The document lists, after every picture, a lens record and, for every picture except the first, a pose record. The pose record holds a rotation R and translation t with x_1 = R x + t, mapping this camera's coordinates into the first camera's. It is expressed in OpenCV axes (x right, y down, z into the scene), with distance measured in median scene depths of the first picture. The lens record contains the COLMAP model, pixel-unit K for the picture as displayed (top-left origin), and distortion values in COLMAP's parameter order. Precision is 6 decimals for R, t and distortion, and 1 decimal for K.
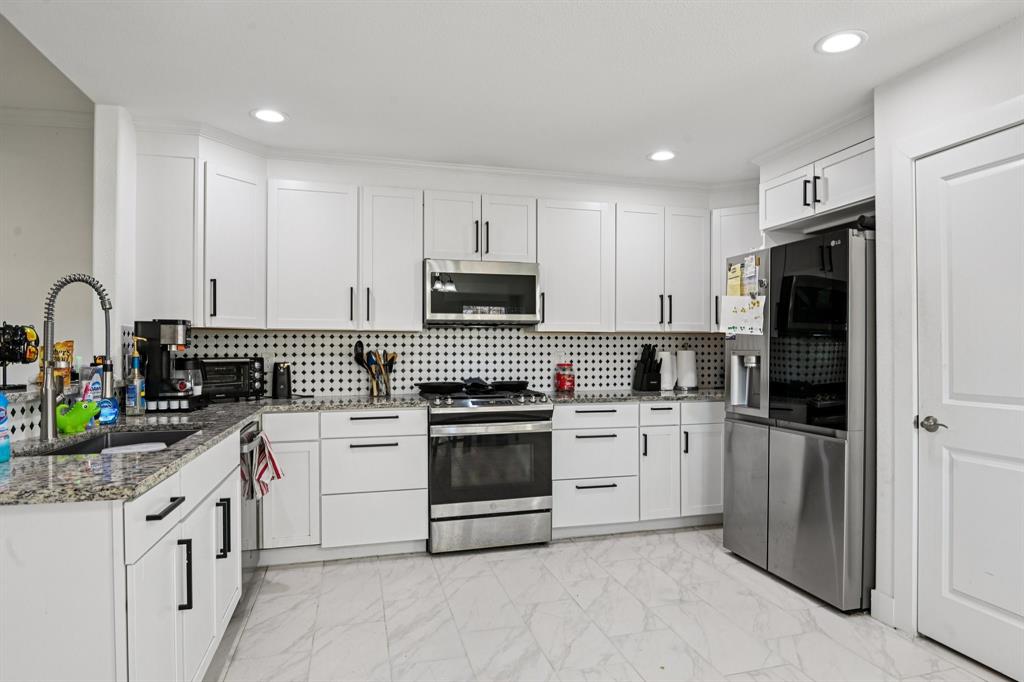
lens RADIAL K [[591.5, 0, 511.6], [0, 591.5, 364.4], [0, 0, 1]] dist [-0.002016, -0.015878]
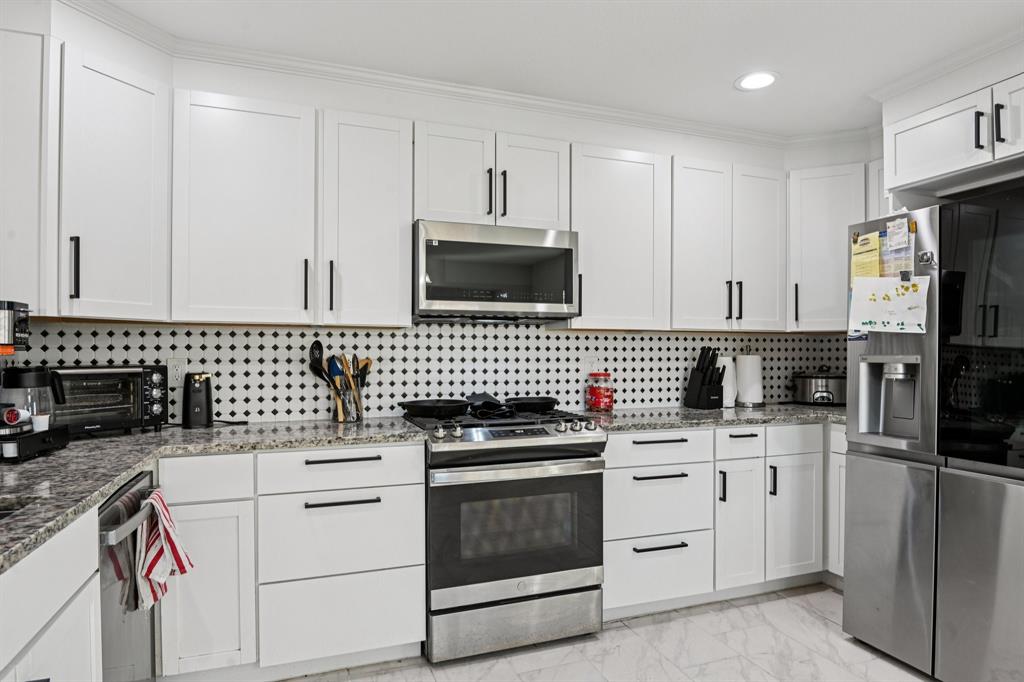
lens RADIAL K [[591.5, 0, 511.6], [0, 591.5, 364.4], [0, 0, 1]] dist [-0.002016, -0.015878]
pose [[0.996148, -0.000373, 0.087682, -0.093834], [0.000979, 0.999976, -0.006867, -0.007654], [-0.087677, 0.006927, 0.996125, 0.302604]]
